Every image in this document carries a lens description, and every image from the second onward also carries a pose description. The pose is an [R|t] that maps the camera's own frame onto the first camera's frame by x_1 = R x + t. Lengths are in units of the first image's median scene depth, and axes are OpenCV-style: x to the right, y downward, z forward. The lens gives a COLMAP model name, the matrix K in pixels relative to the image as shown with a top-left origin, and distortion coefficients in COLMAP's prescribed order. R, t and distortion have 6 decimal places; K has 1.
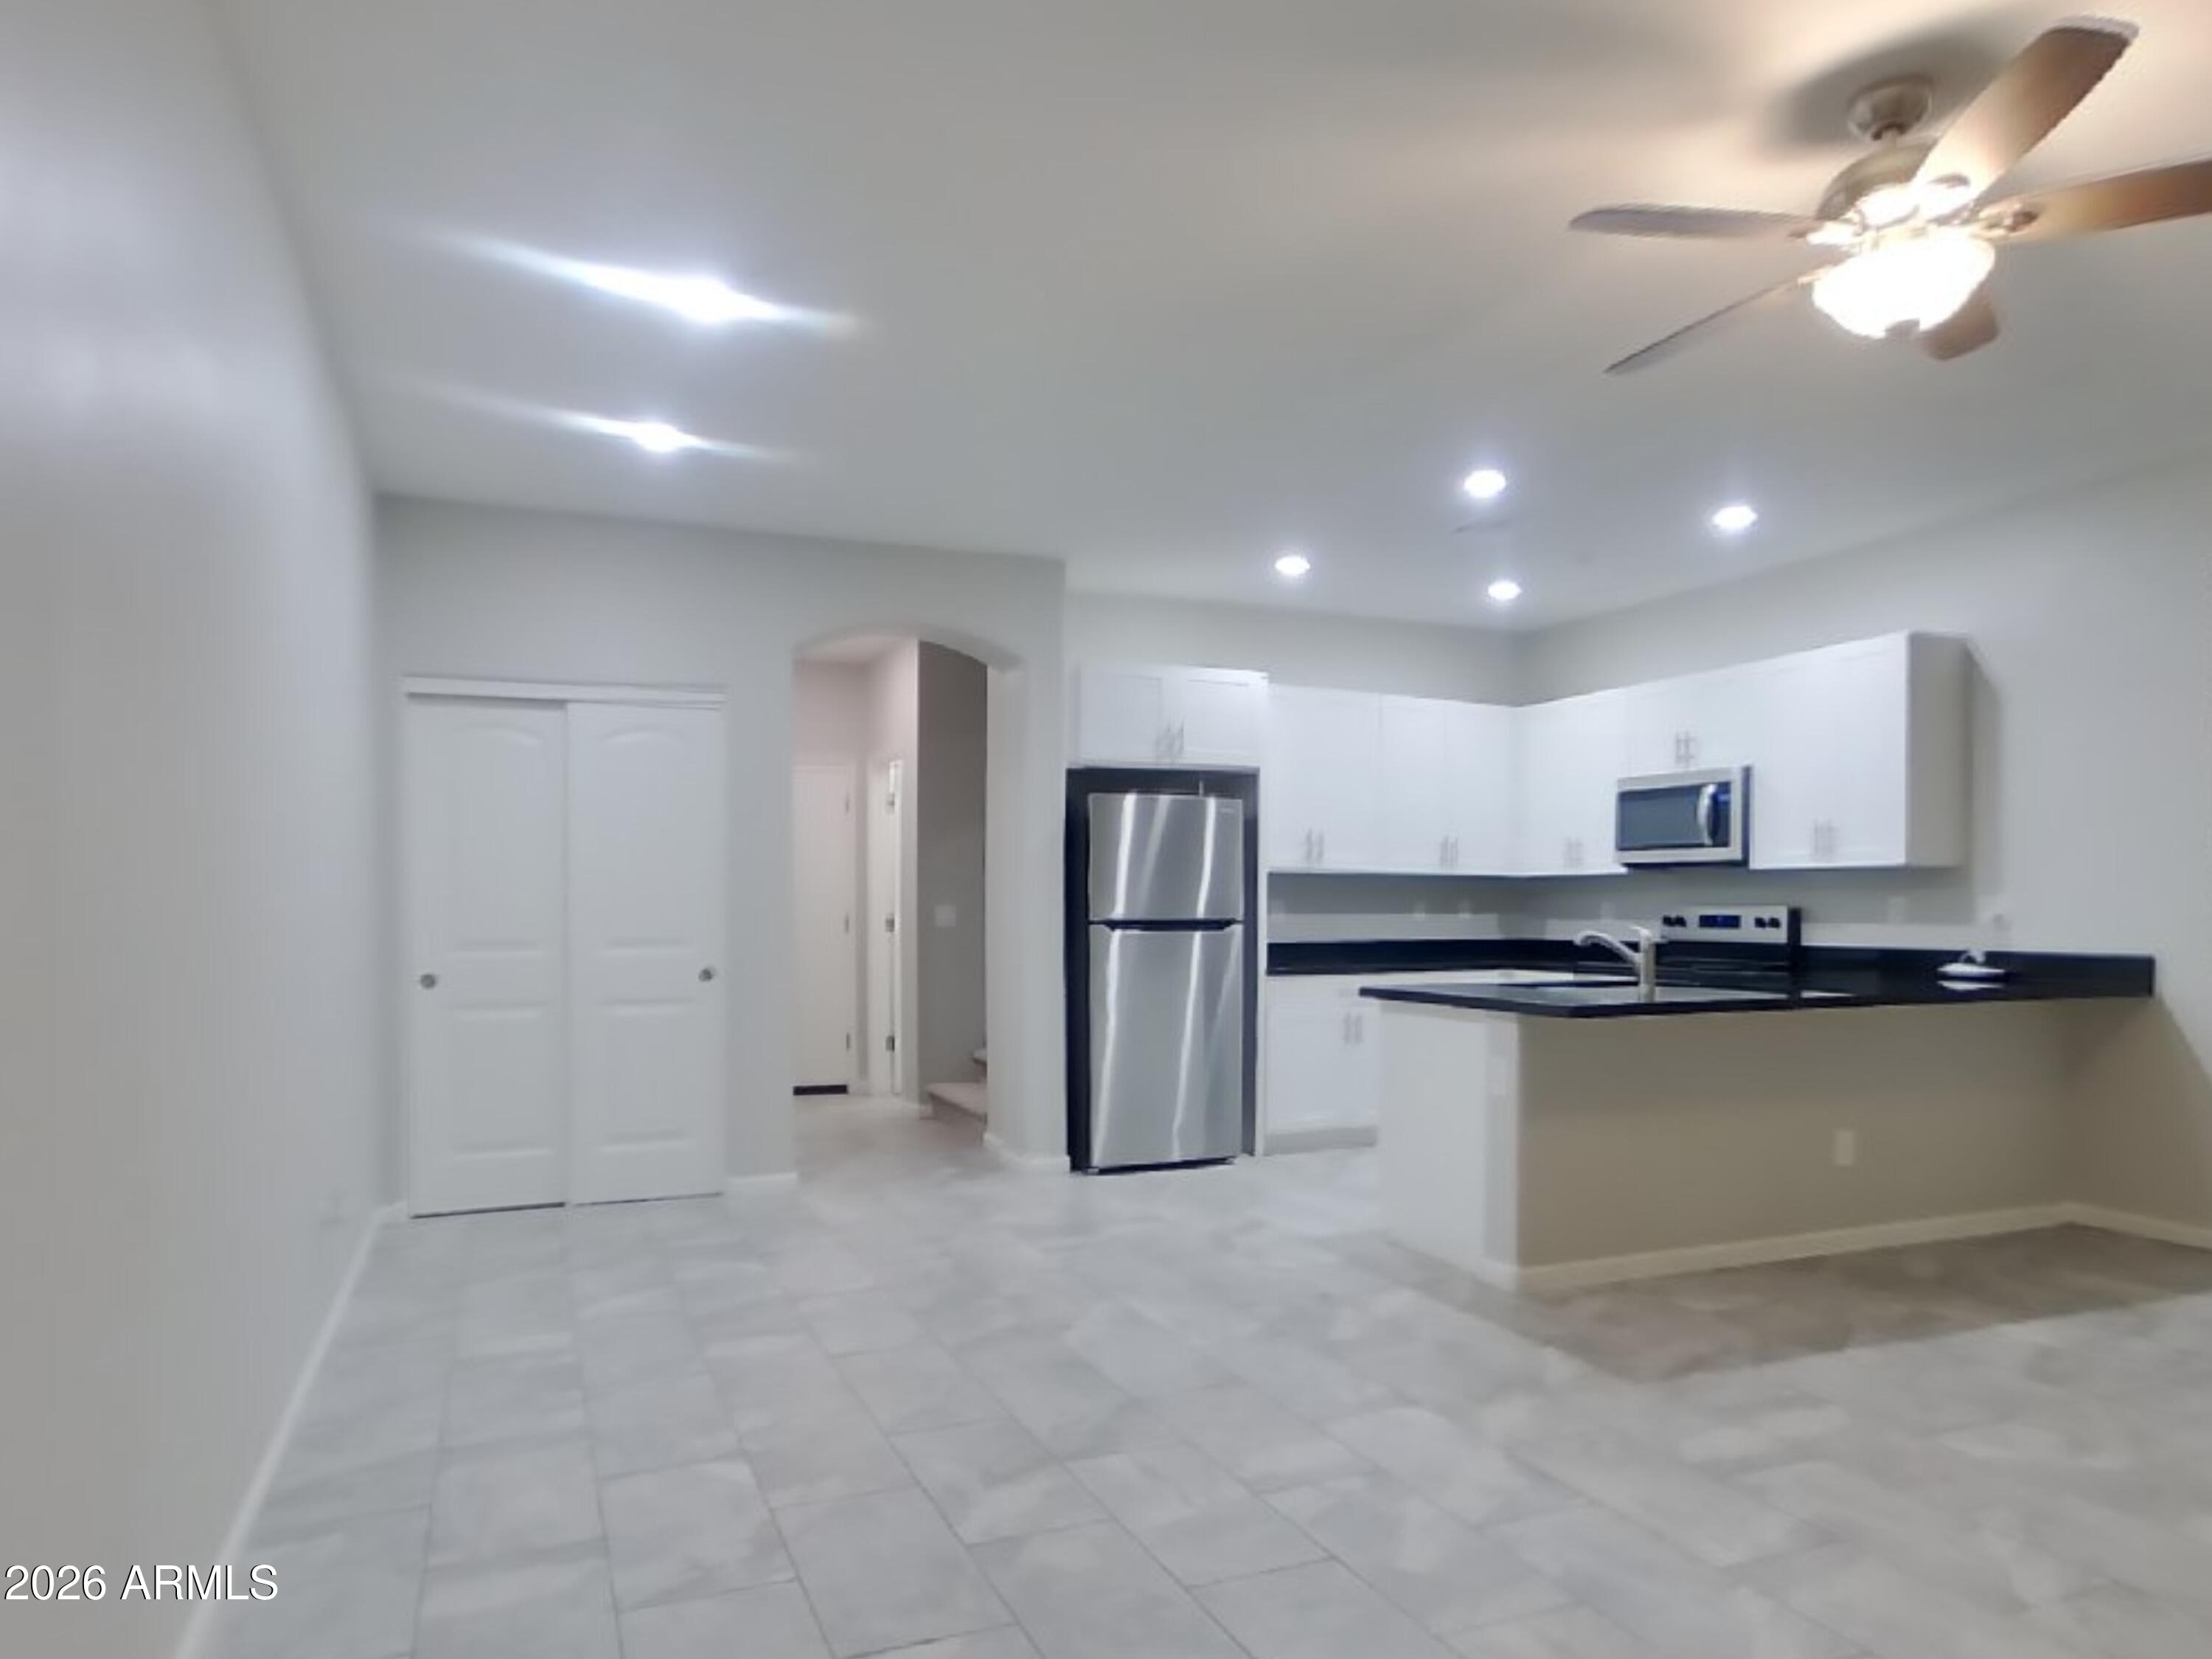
lens RADIAL K [[1439.5, 0, 1110.7], [0, 1439.5, 928.4], [0, 0, 1]] dist [0.007204, 0.003410]
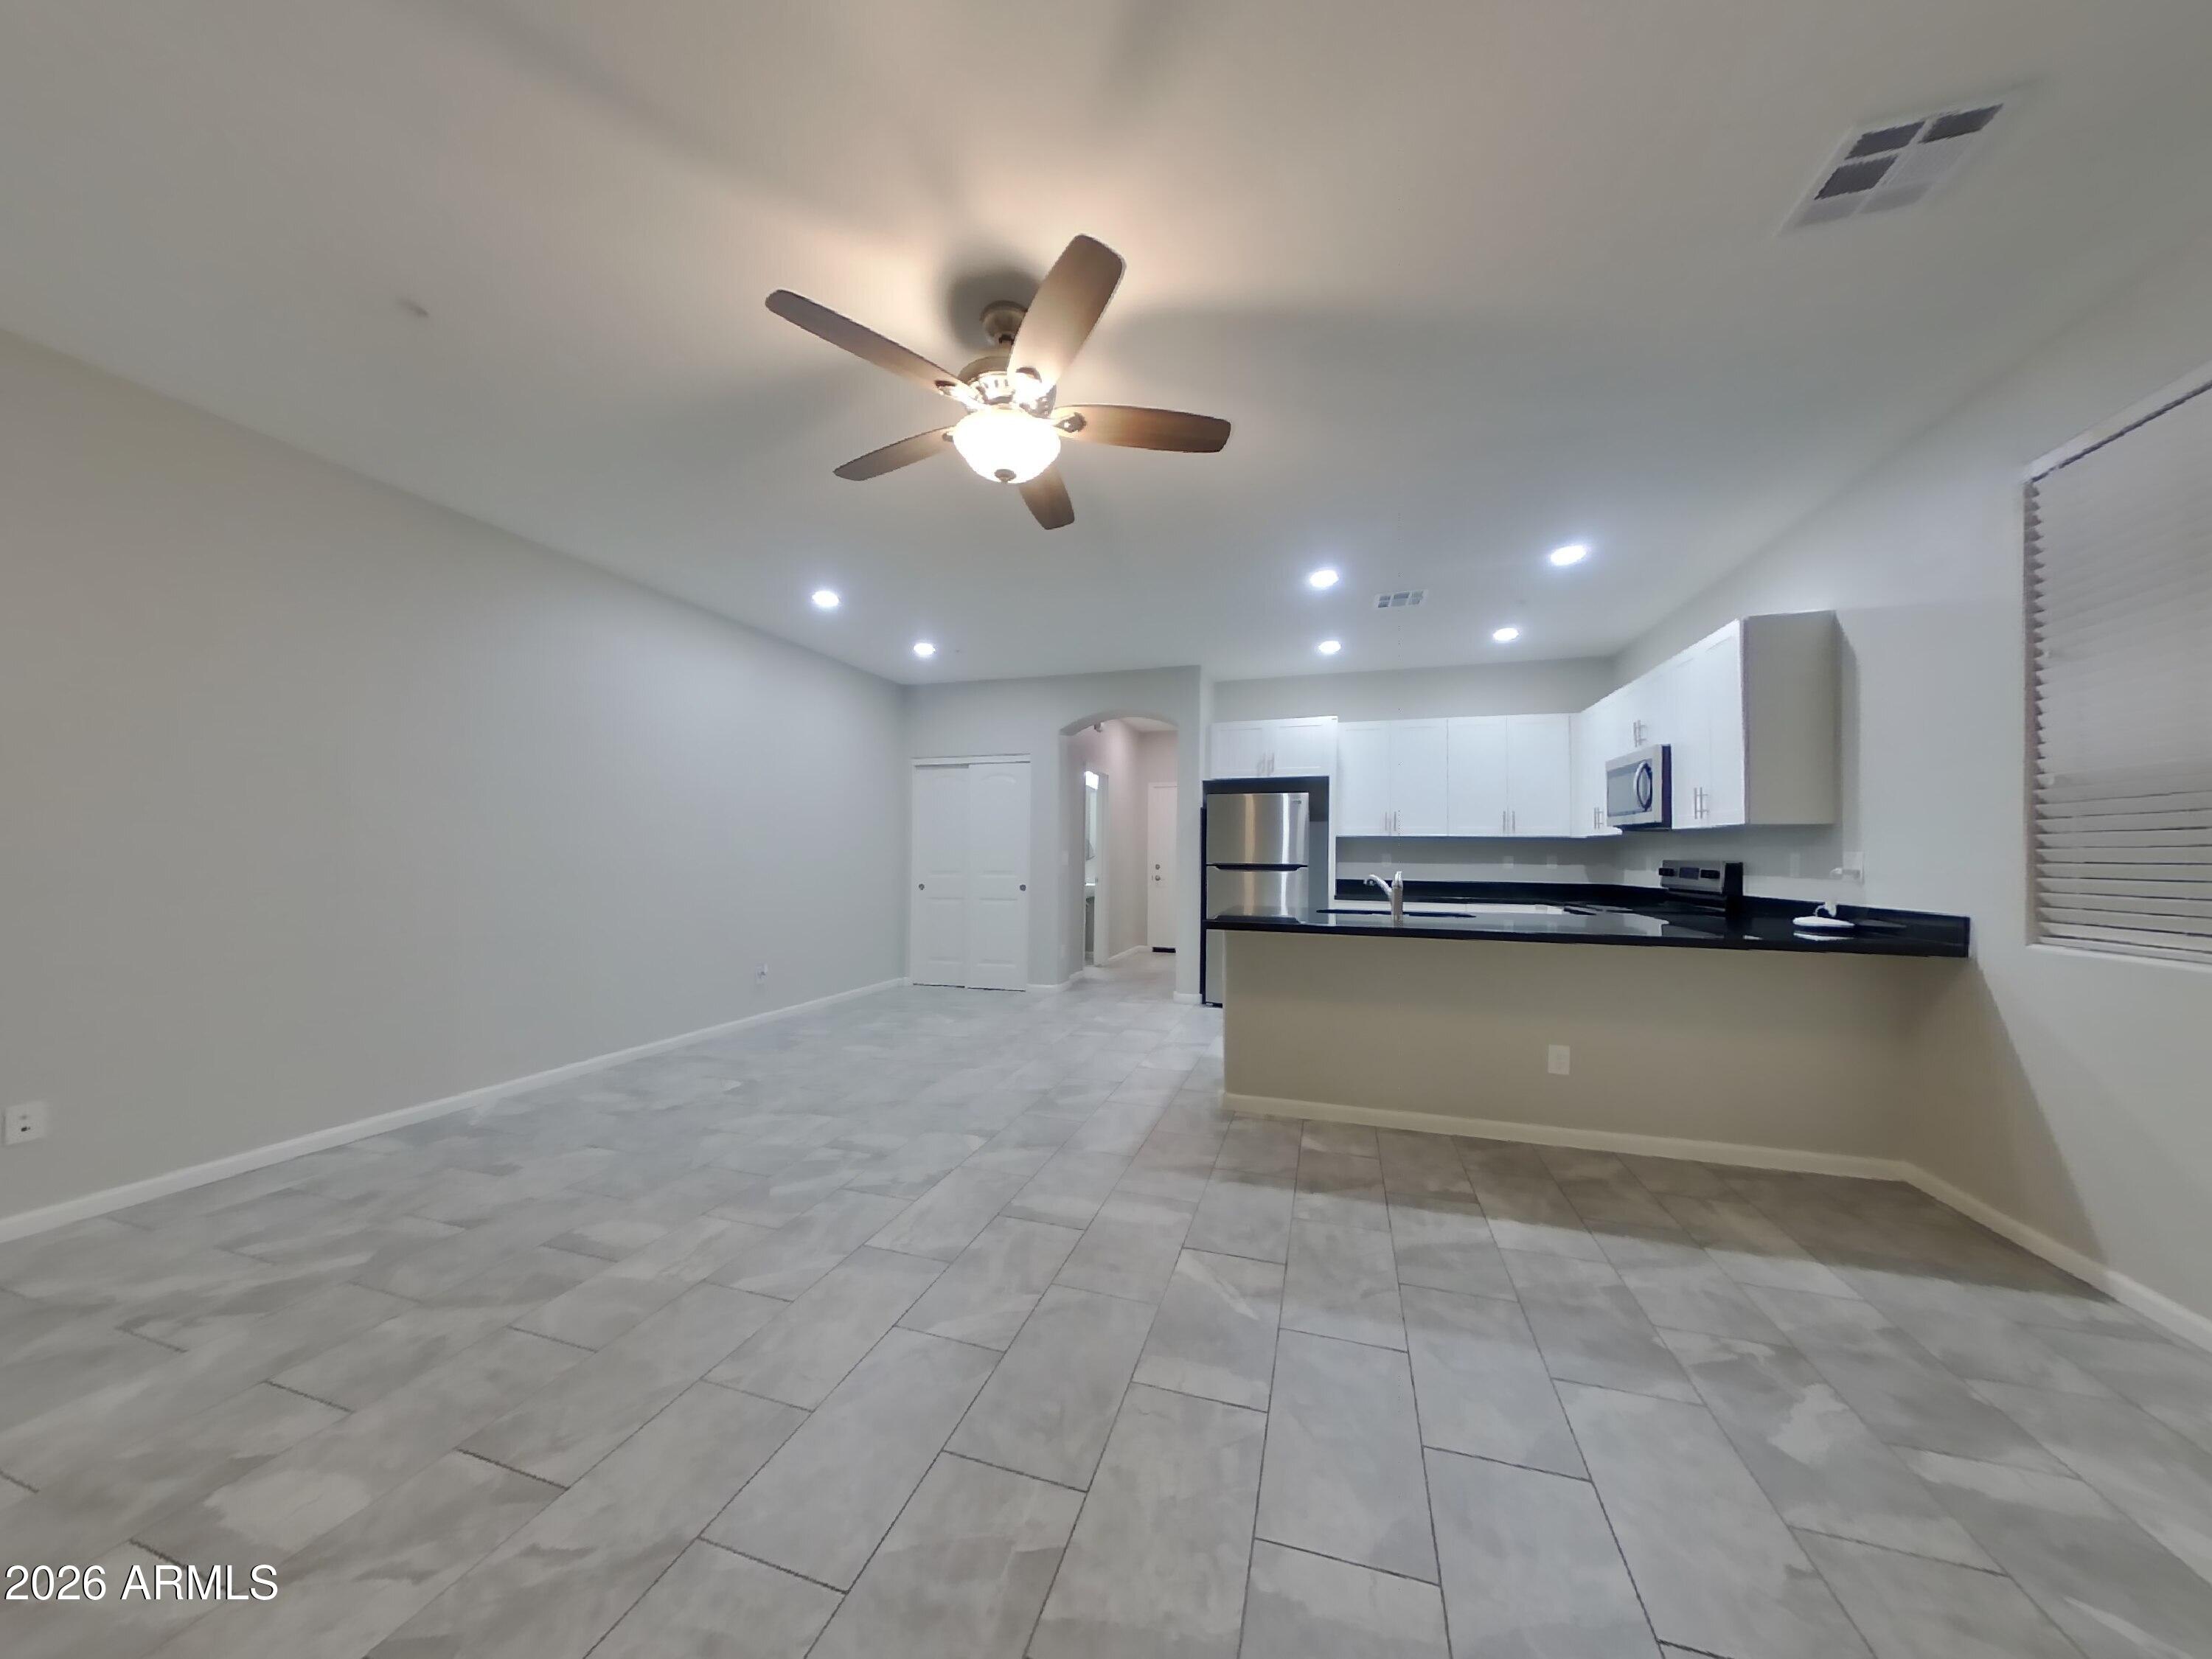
lens RADIAL K [[748.5, 0, 1080.2], [0, 748.5, 834.0], [0, 0, 1]] dist [-0.001077, -0.000137]
pose [[0.748446, -0.014876, -0.663029, 0.559545], [-0.014575, 0.999138, -0.038869, -0.006600], [0.663036, 0.038755, 0.747584, 0.224624]]
